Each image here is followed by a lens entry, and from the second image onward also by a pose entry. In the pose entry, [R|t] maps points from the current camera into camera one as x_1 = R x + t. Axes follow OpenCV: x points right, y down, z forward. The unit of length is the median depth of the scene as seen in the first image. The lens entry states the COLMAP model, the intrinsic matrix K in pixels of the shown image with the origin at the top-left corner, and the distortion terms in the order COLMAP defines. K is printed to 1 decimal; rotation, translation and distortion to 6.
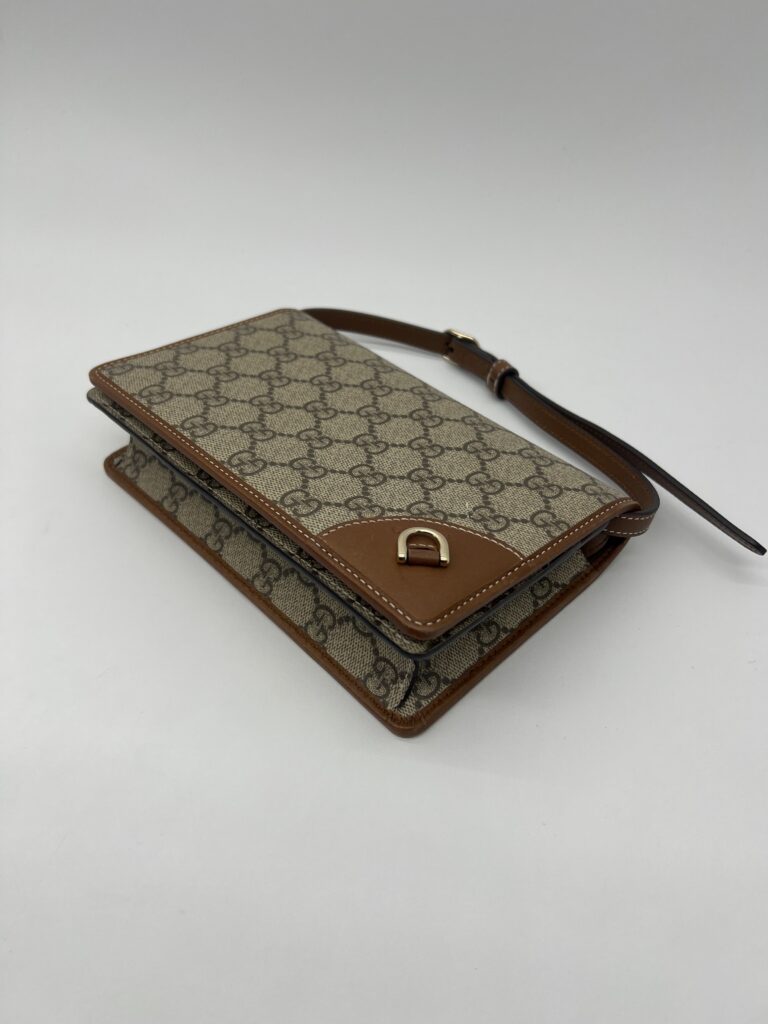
lens RADIAL K [[815.2, 0, 360.7], [0, 815.2, 510.1], [0, 0, 1]] dist [-0.001155, -0.001642]
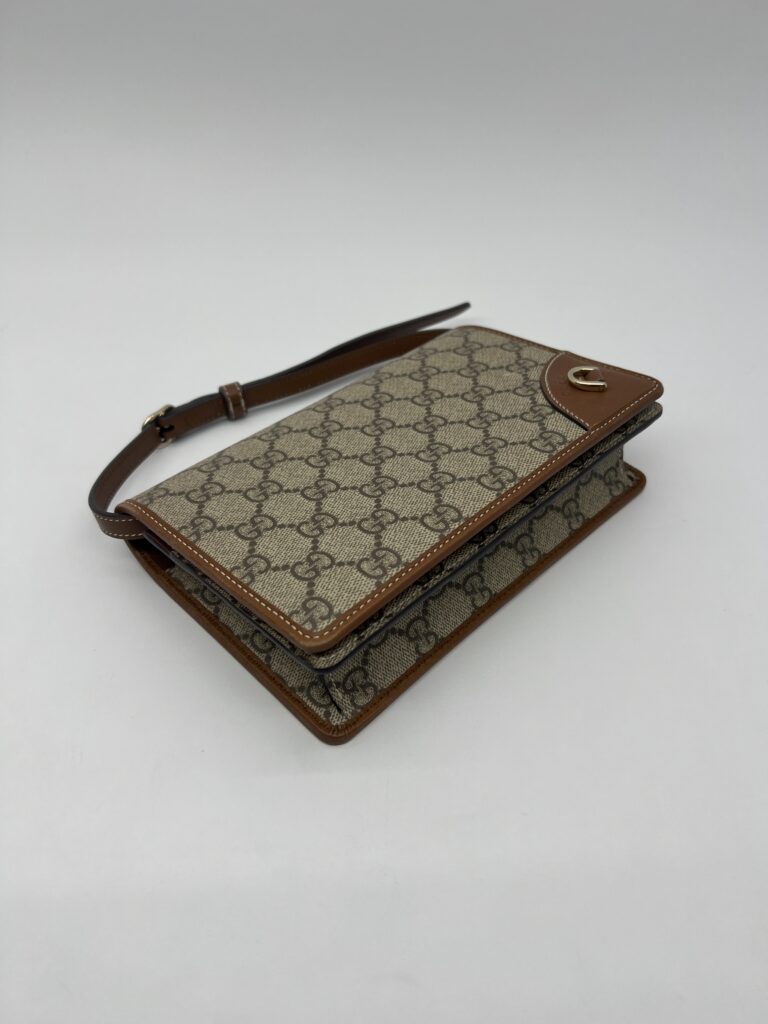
lens RADIAL K [[815.2, 0, 360.7], [0, 815.2, 510.1], [0, 0, 1]] dist [-0.001155, -0.001642]
pose [[-0.006839, -0.669046, 0.743189, -0.764541], [0.688196, 0.536055, 0.488909, -0.540130], [-0.725493, 0.514803, 0.456769, 0.569095]]
